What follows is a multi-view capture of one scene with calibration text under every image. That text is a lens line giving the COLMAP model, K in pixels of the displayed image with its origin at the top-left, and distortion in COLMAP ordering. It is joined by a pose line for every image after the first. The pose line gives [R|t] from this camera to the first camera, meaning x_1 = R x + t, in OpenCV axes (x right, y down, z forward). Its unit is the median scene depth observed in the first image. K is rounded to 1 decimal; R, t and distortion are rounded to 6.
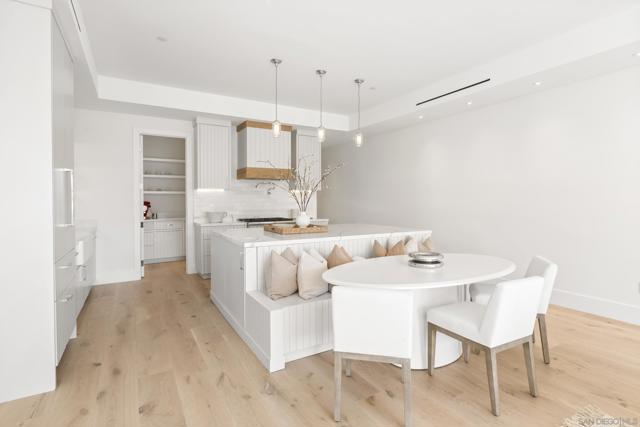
lens RADIAL K [[317.3, 0, 320.6], [0, 317.3, 205.0], [0, 0, 1]] dist [0.001463, 0.000497]
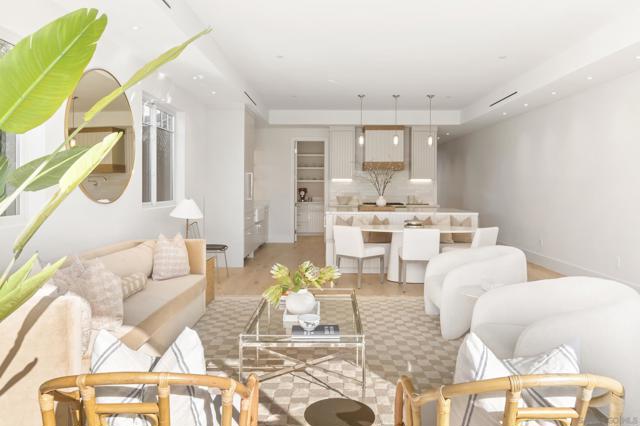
lens RADIAL K [[442.9, 0, 321.6], [0, 442.9, 181.4], [0, 0, 1]] dist [-0.031216, 0.001108]
pose [[0.854035, 0.001560, -0.520213, 0.544064], [-0.016382, 0.999580, -0.023897, 0.004844], [0.519957, 0.028931, 0.853702, -0.603967]]
